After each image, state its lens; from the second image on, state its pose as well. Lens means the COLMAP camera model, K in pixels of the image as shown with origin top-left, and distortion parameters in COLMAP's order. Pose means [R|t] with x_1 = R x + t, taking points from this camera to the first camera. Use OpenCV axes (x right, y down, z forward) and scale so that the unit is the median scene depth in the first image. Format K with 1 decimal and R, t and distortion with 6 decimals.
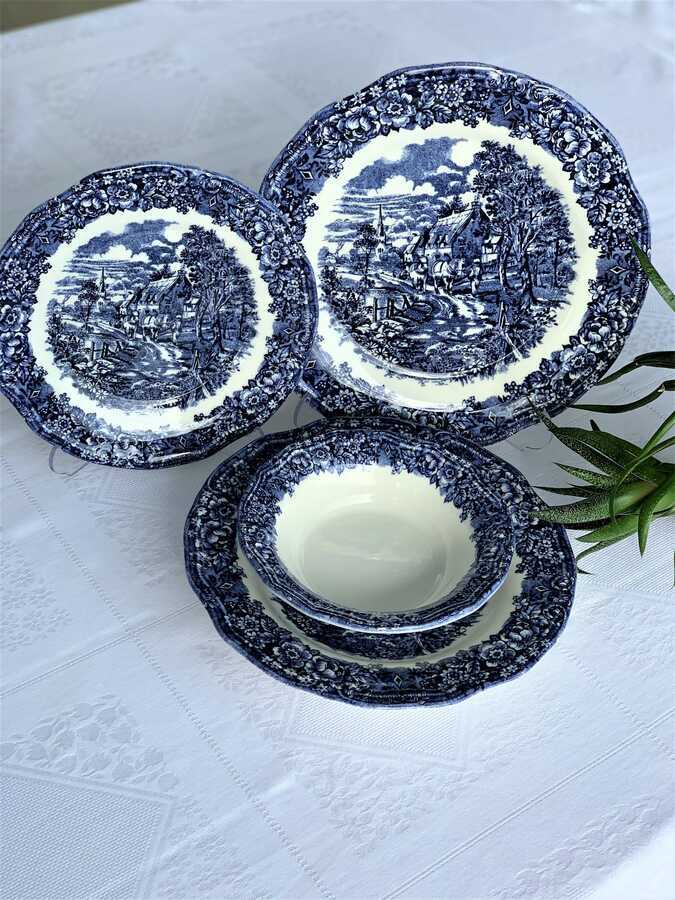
lens RADIAL K [[1372.9, 0, 337.5], [0, 1372.9, 450.0], [0, 0, 1]] dist [0.018666, 0.034046]
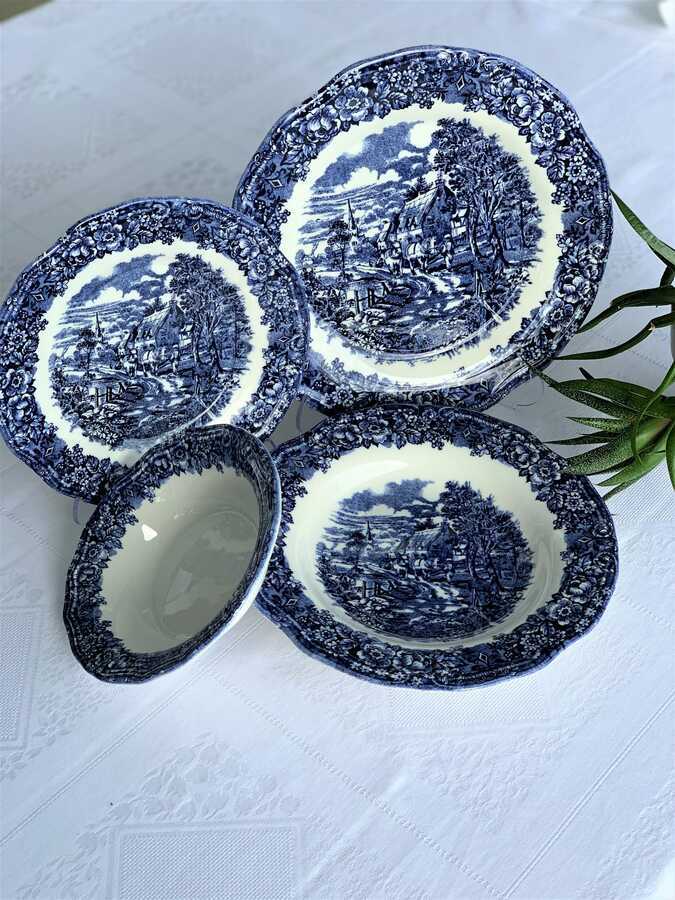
lens RADIAL K [[1372.9, 0, 337.5], [0, 1372.9, 450.0], [0, 0, 1]] dist [0.018666, 0.034046]
pose [[0.973110, -0.197964, 0.117759, -0.134554], [0.194234, 0.980035, 0.042472, -0.043382], [-0.123816, -0.018457, 0.992134, -0.002516]]
